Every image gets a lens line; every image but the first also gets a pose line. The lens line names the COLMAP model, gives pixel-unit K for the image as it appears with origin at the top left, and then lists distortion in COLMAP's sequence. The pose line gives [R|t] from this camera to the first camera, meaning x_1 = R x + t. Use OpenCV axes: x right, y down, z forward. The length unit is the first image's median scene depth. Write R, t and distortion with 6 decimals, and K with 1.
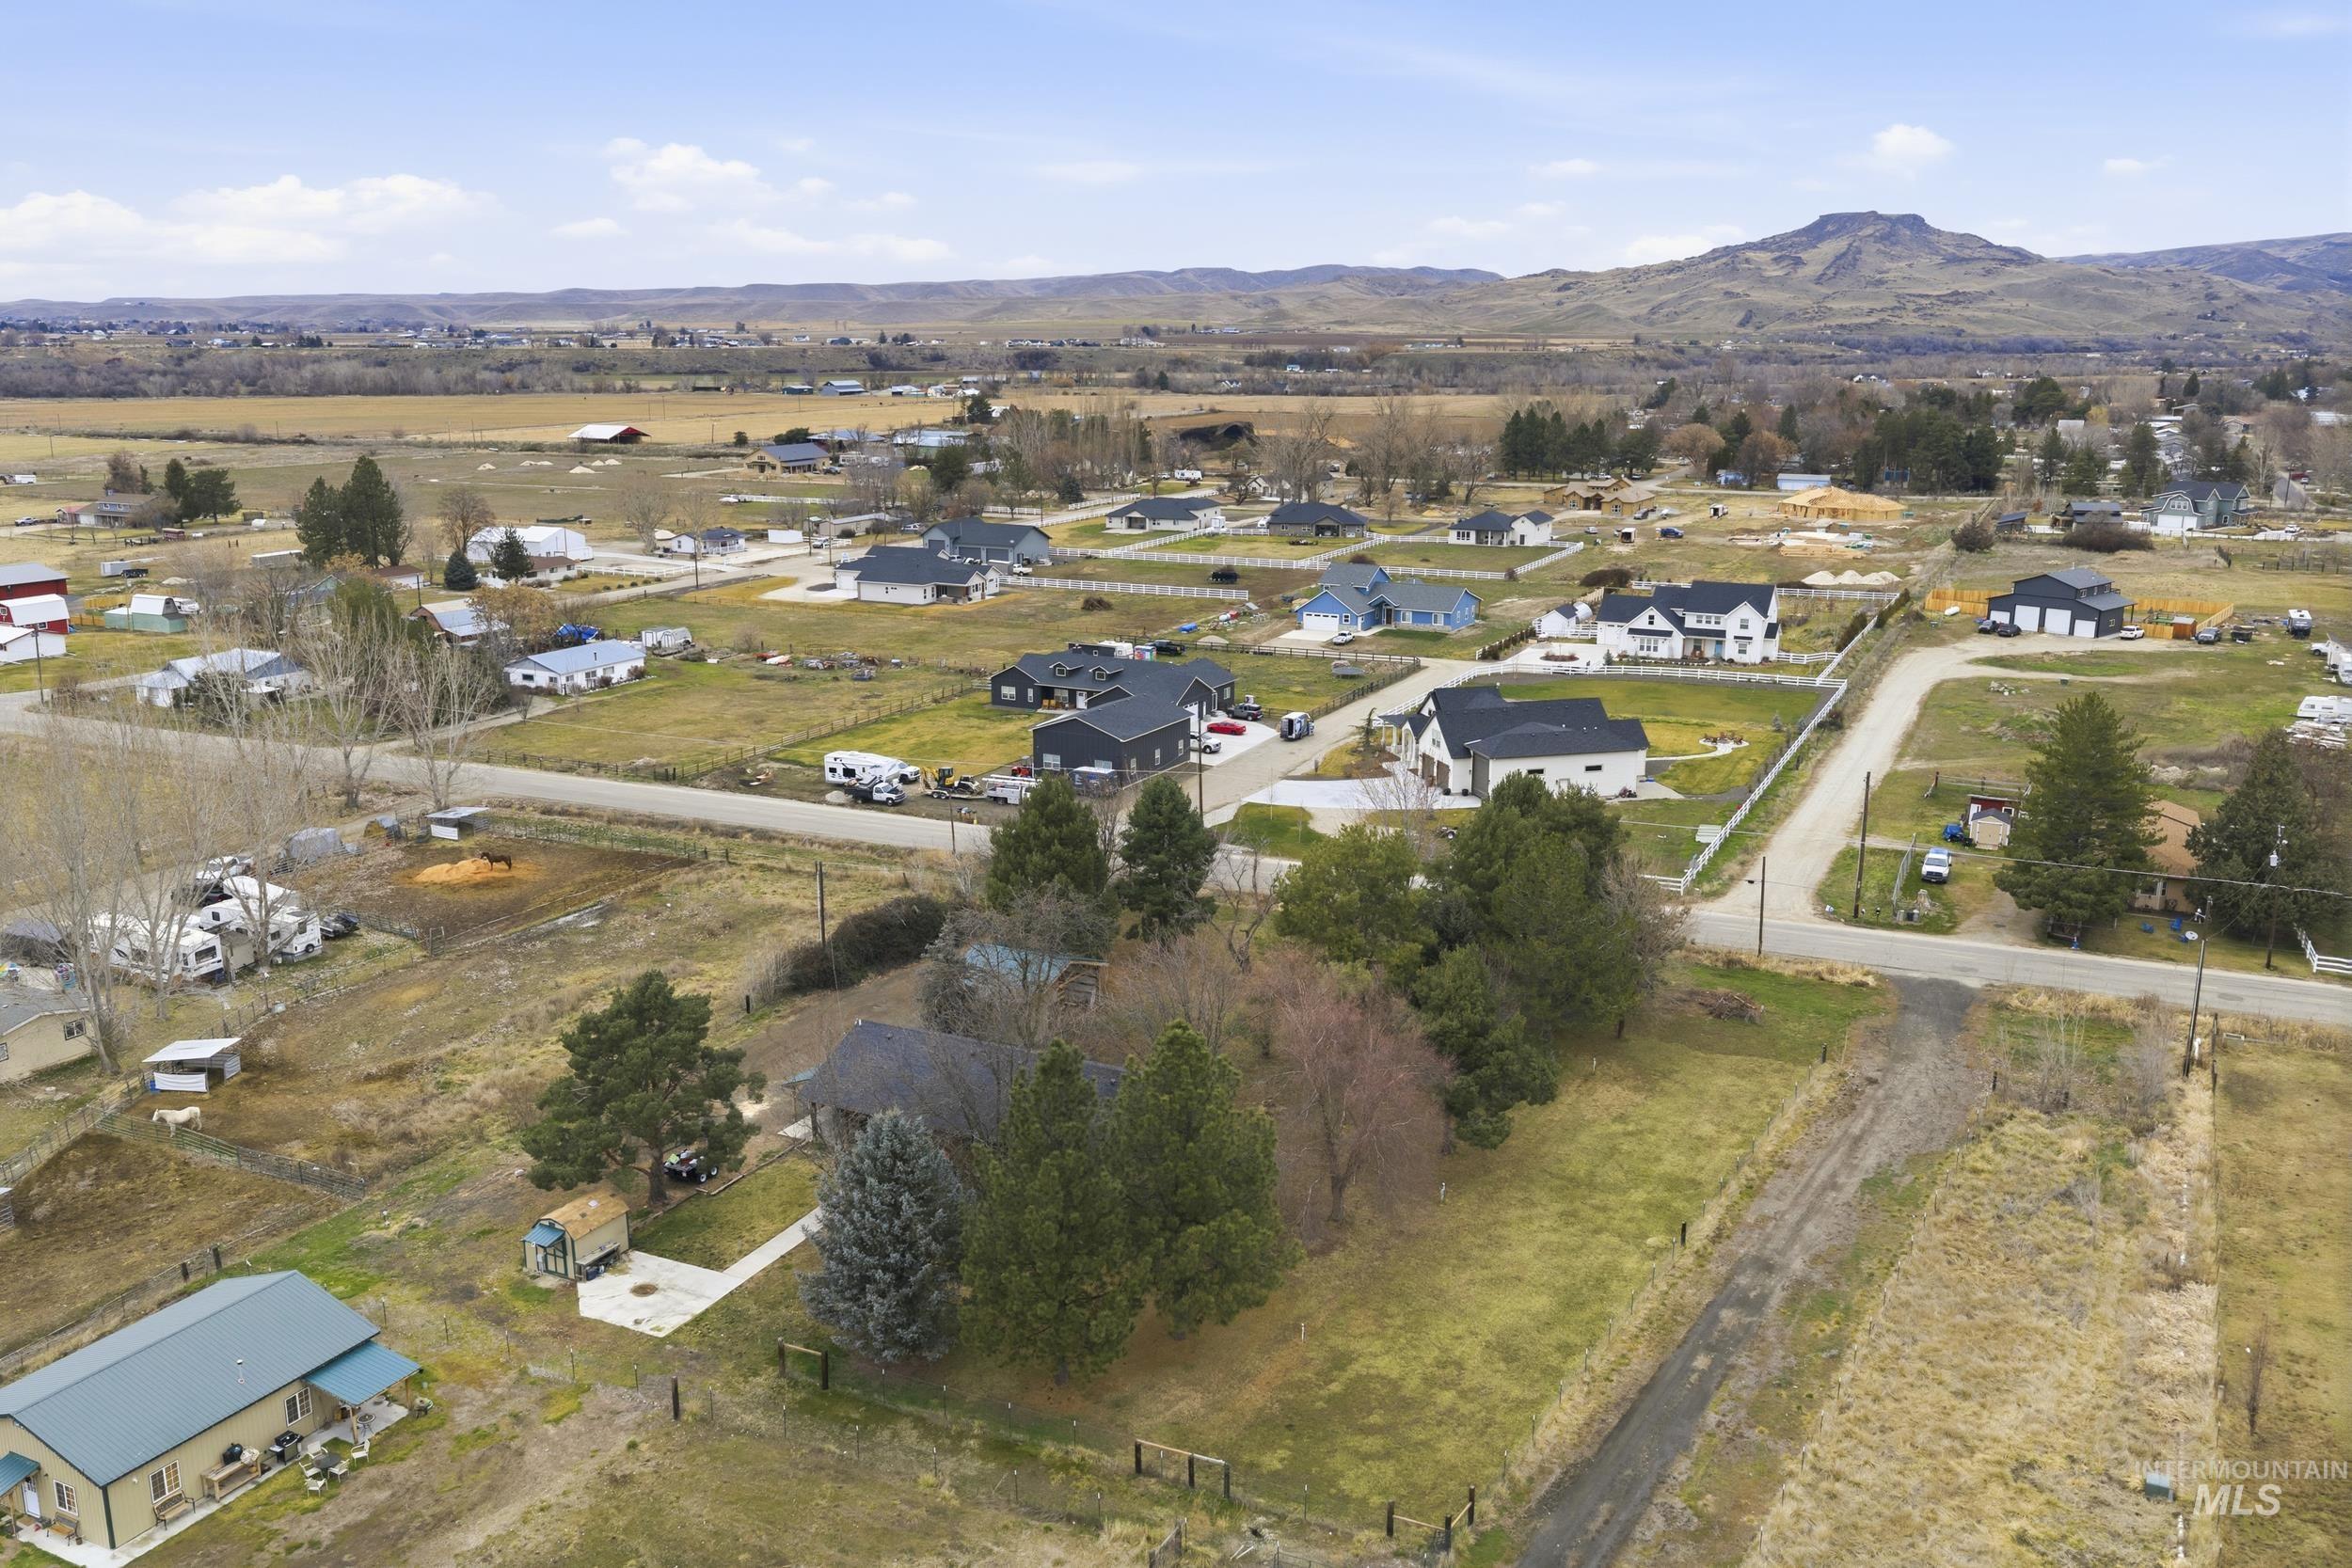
lens RADIAL K [[1929.4, 0, 1179.8], [0, 1929.4, 818.4], [0, 0, 1]] dist [0.022108, -0.045161]
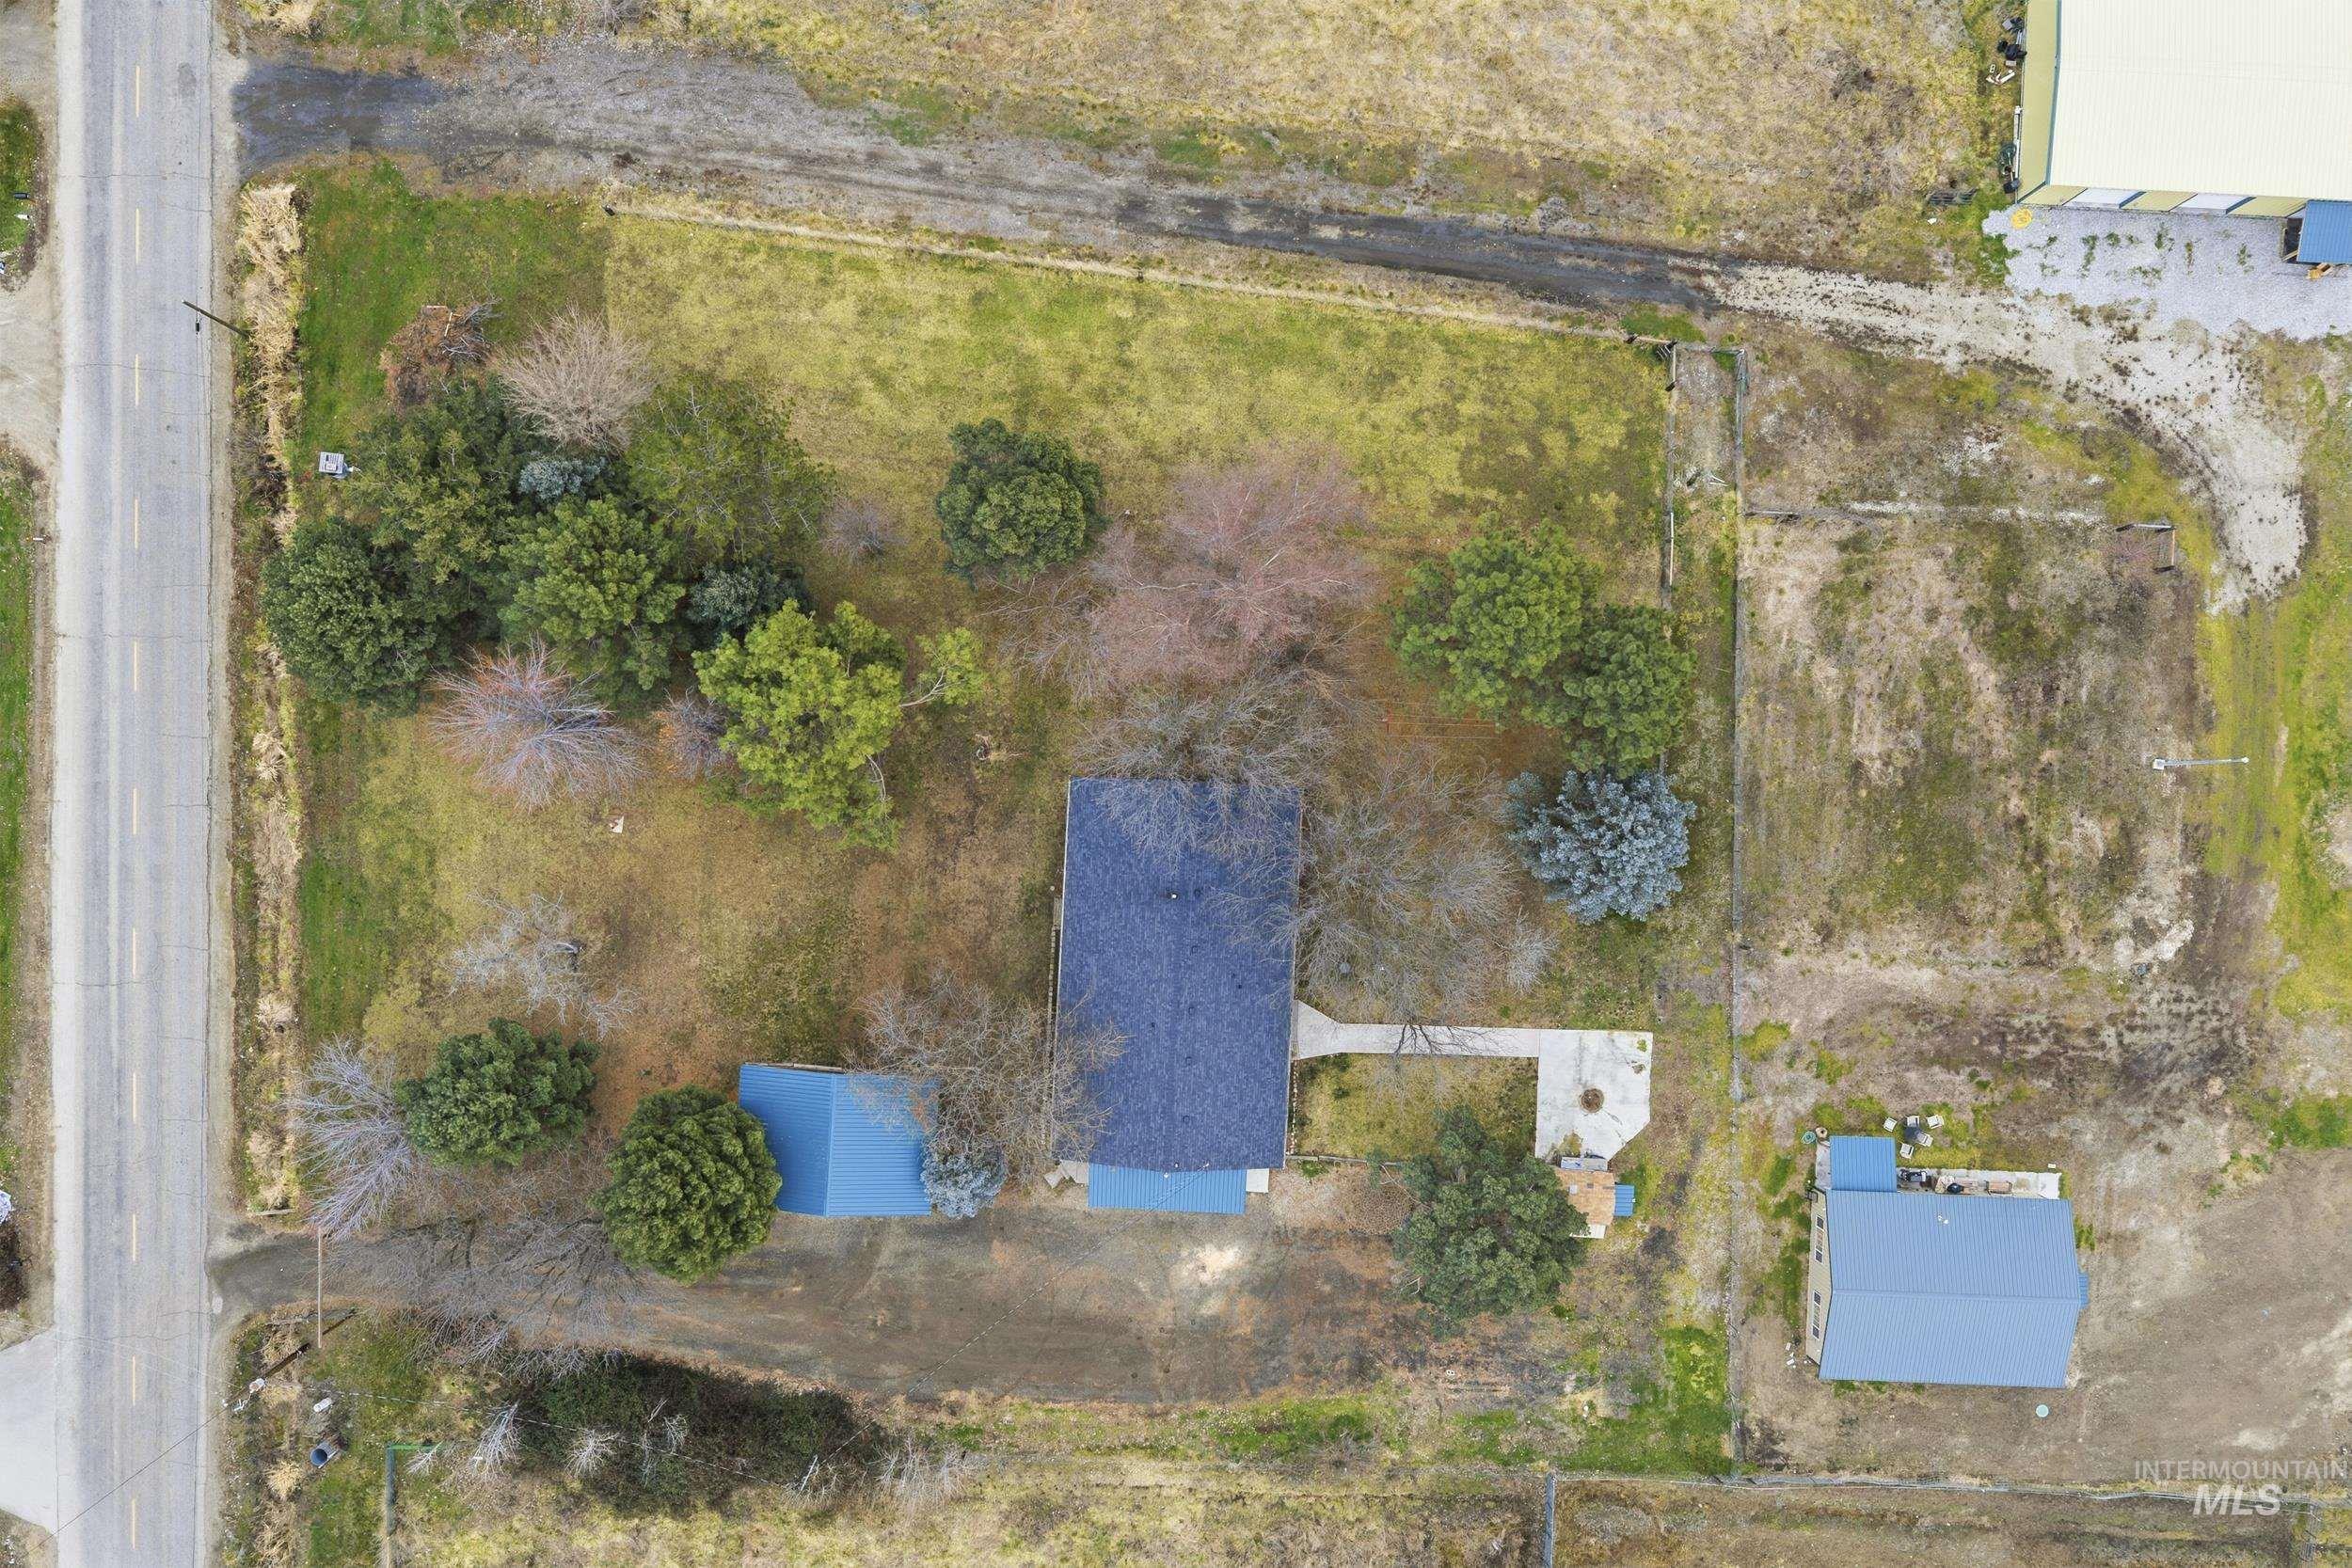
lens RADIAL K [[1929.4, 0, 1179.8], [0, 1929.4, 818.4], [0, 0, 1]] dist [0.022108, -0.045161]
pose [[-0.411510, -0.911352, -0.009838, -0.004965], [0.217861, -0.108843, 0.969892, -0.308210], [-0.884984, 0.396977, 0.243338, 0.300308]]
